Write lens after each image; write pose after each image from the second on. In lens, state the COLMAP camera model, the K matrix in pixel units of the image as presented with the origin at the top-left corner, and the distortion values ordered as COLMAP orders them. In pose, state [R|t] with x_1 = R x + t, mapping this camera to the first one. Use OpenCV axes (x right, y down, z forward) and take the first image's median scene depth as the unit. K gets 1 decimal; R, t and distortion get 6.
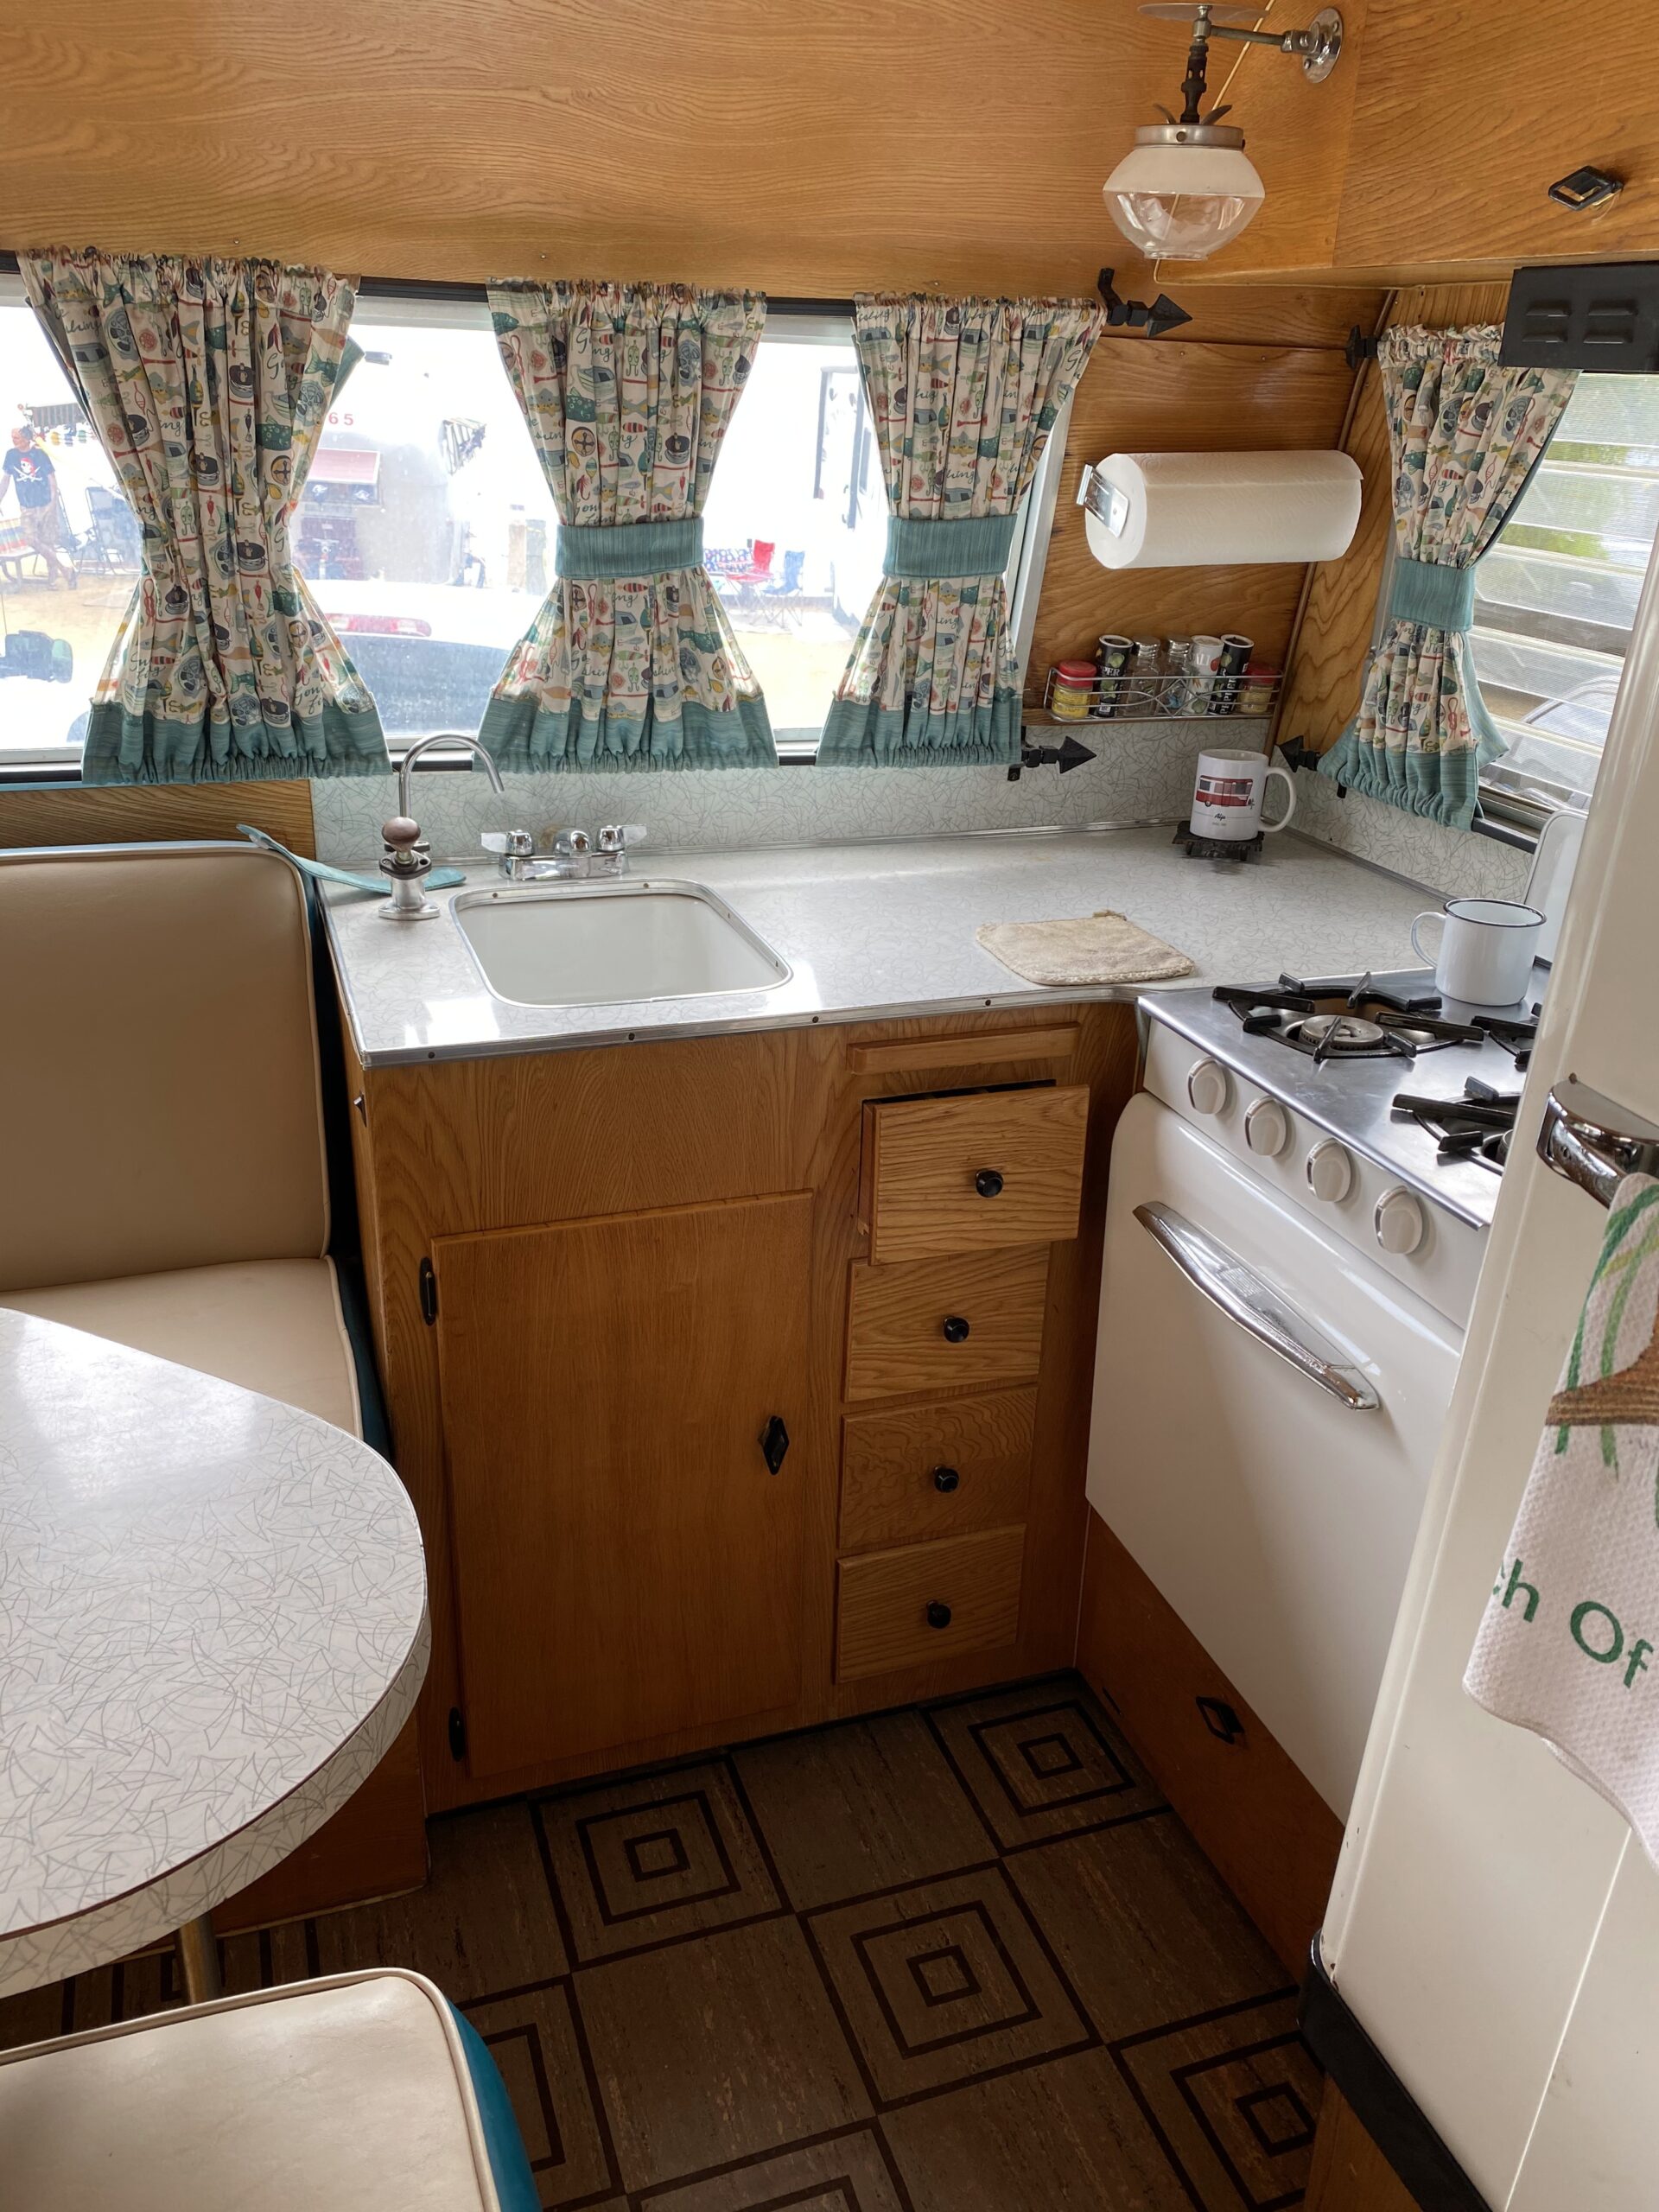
lens RADIAL K [[1695.4, 0, 811.0], [0, 1695.4, 1125.5], [0, 0, 1]] dist [0.022844, -0.015465]
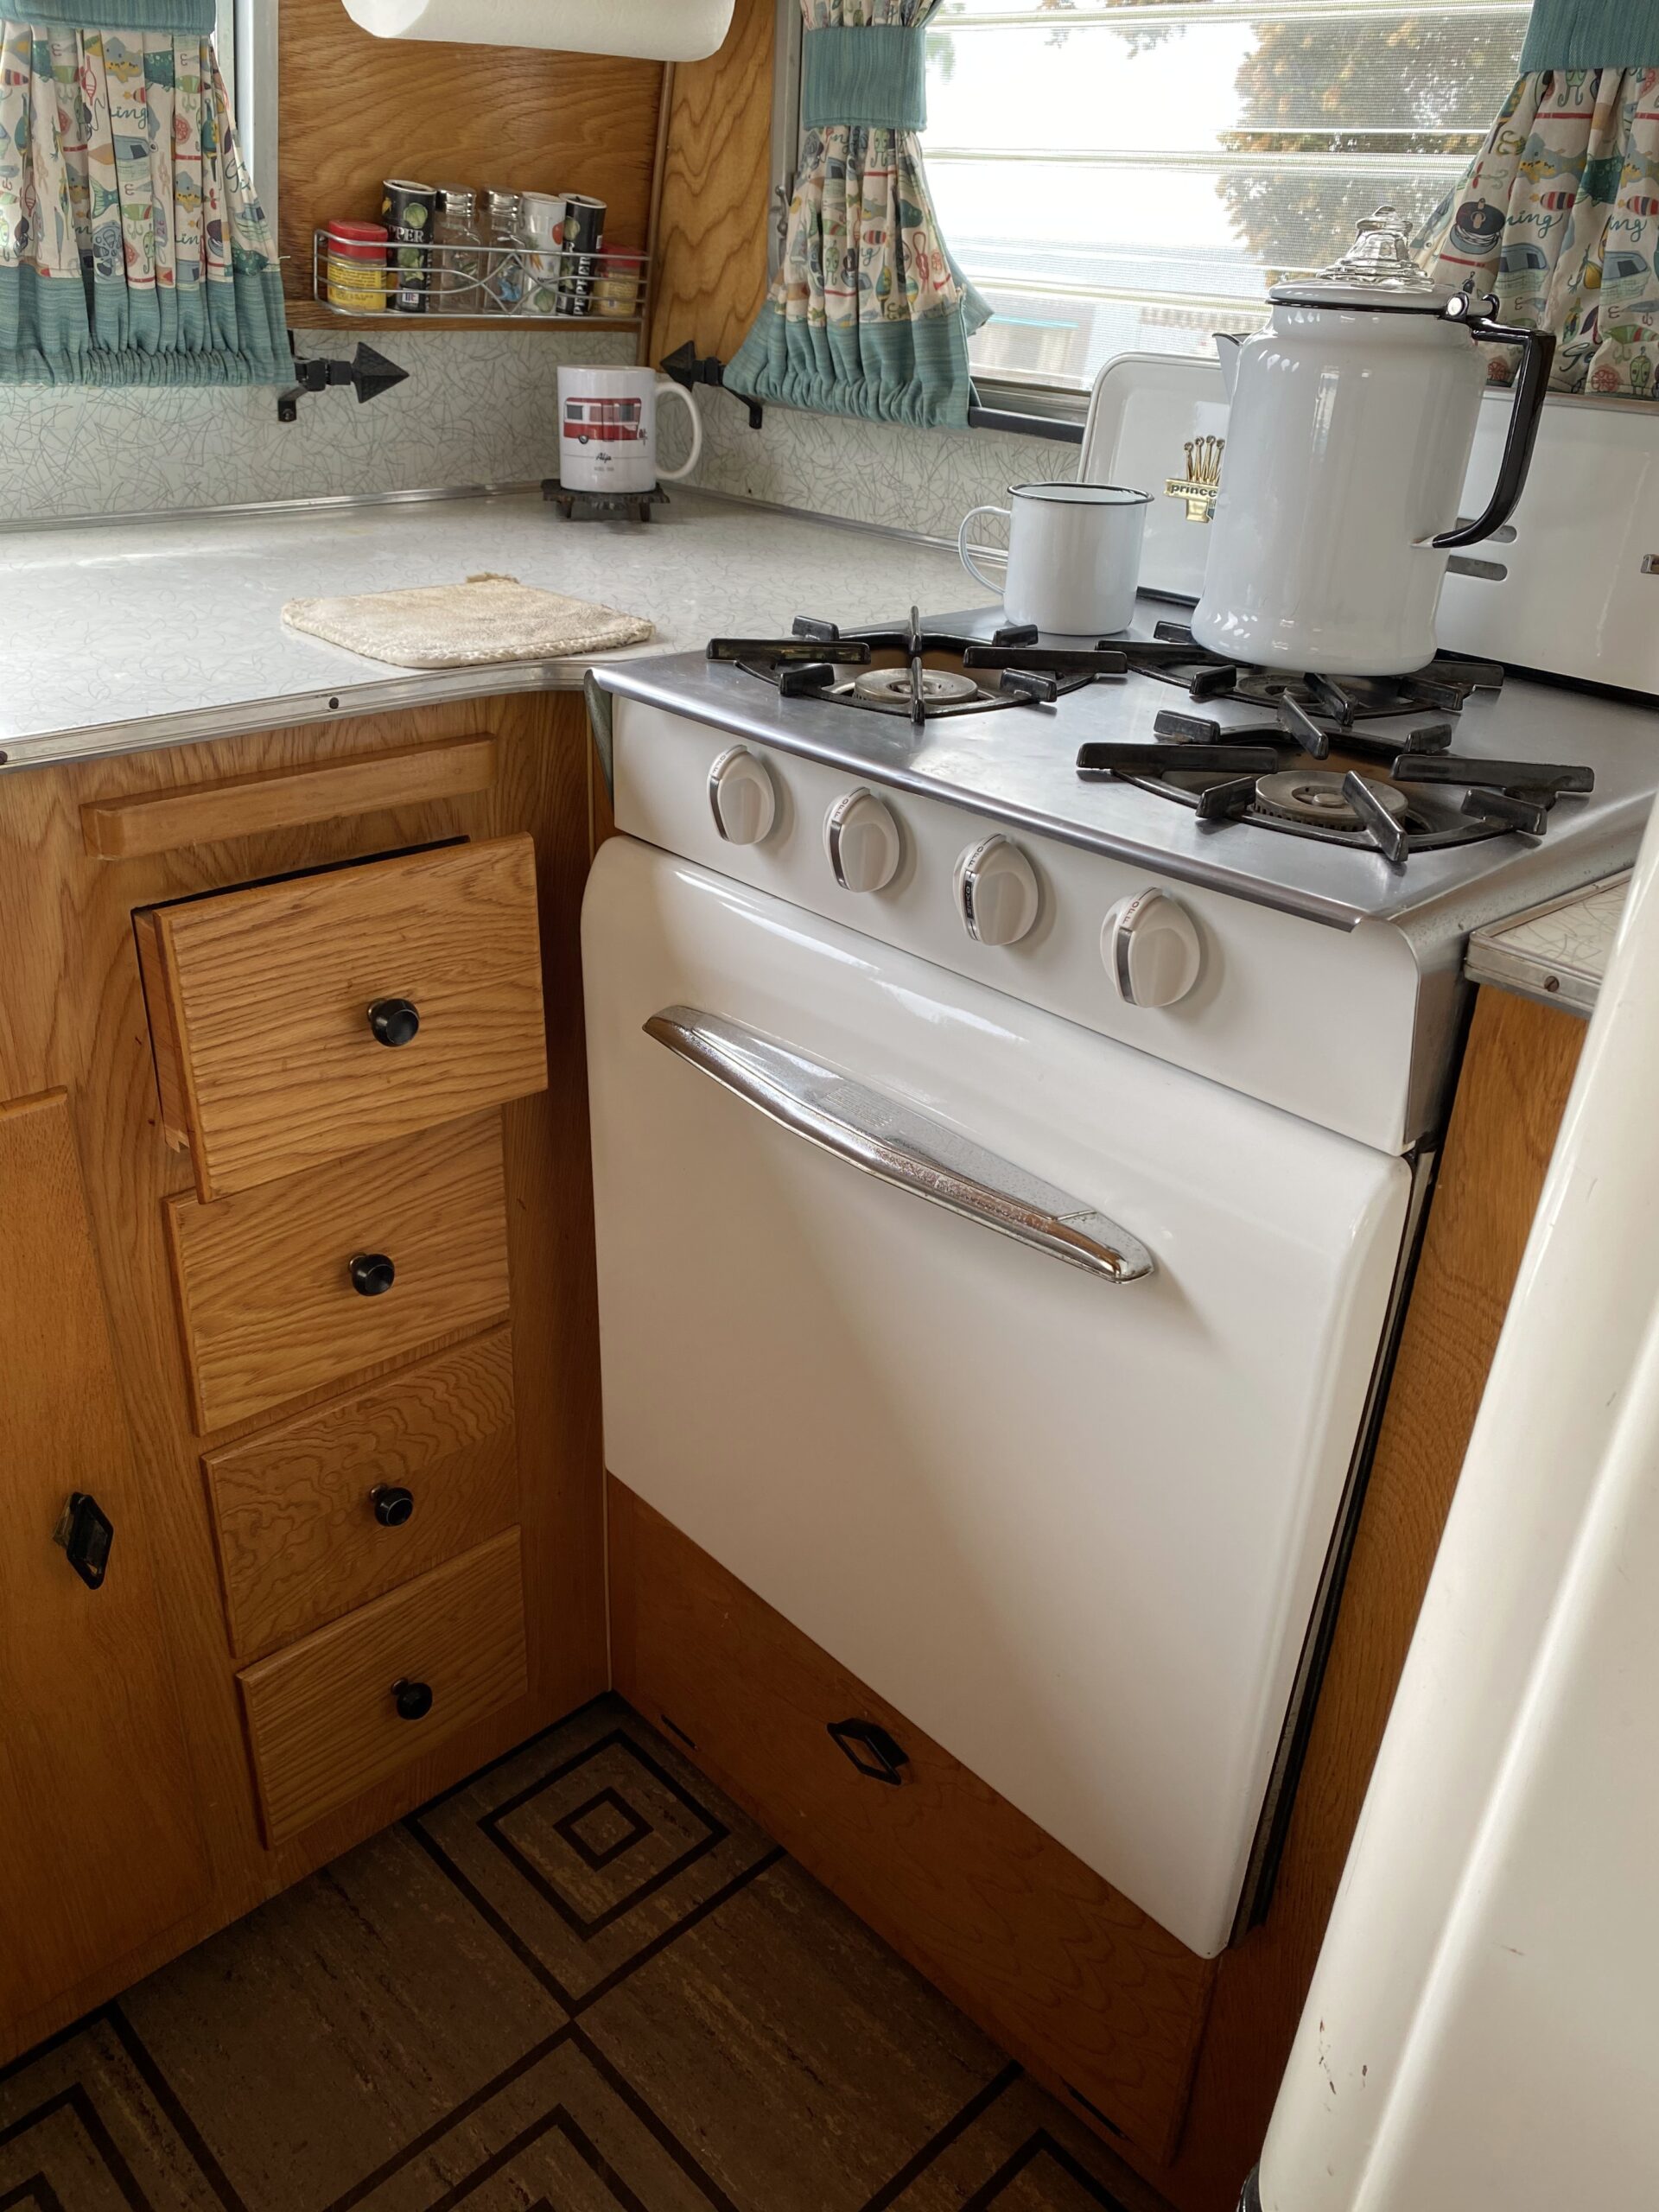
lens RADIAL K [[1709.7, 0, 821.7], [0, 1709.7, 1098.1], [0, 0, 1]] dist [0.004852, -0.000443]
pose [[0.908273, -0.181082, 0.377159, 0.013040], [0.152763, 0.982779, 0.103970, 0.020051], [-0.389491, -0.036818, 0.920294, 0.383305]]
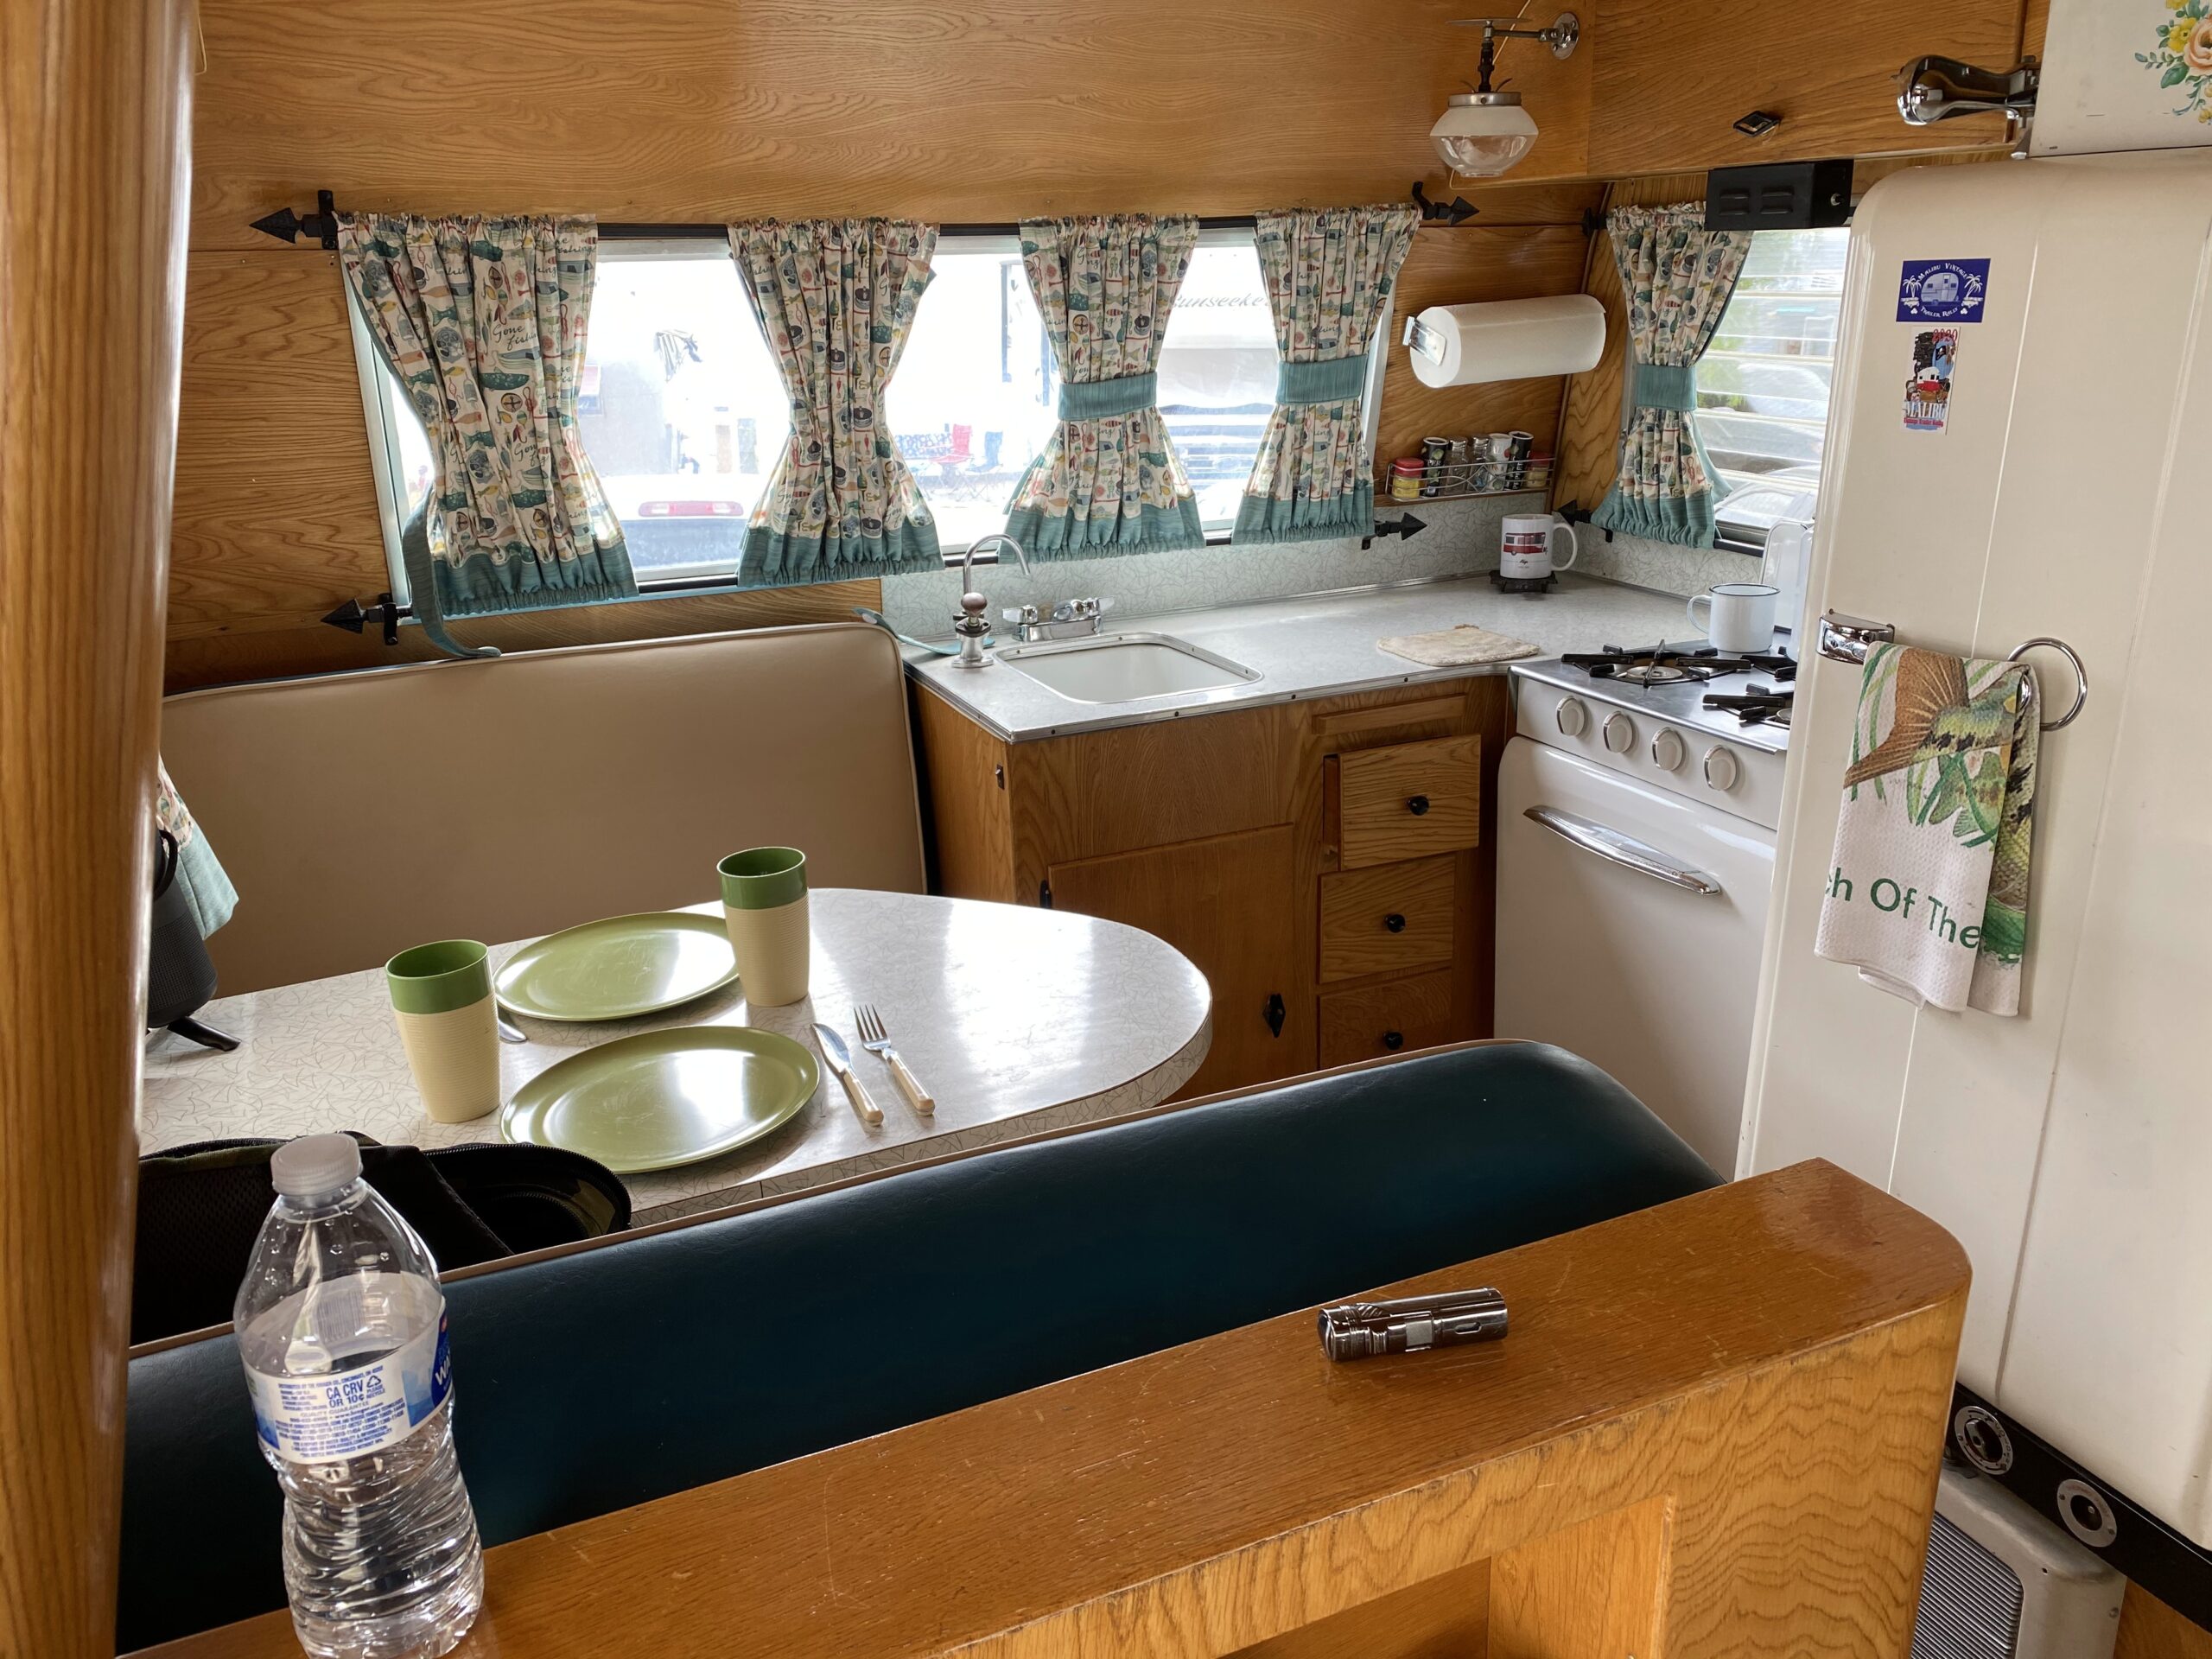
lens RADIAL K [[1673.7, 0, 1106.0], [0, 1673.7, 829.5], [0, 0, 1]] dist [0.068960, -0.108921]
pose [[0.995164, -0.083641, 0.051499, -0.217889], [0.088024, 0.992070, -0.089719, 0.148540], [-0.043587, 0.093818, 0.994635, -0.367922]]
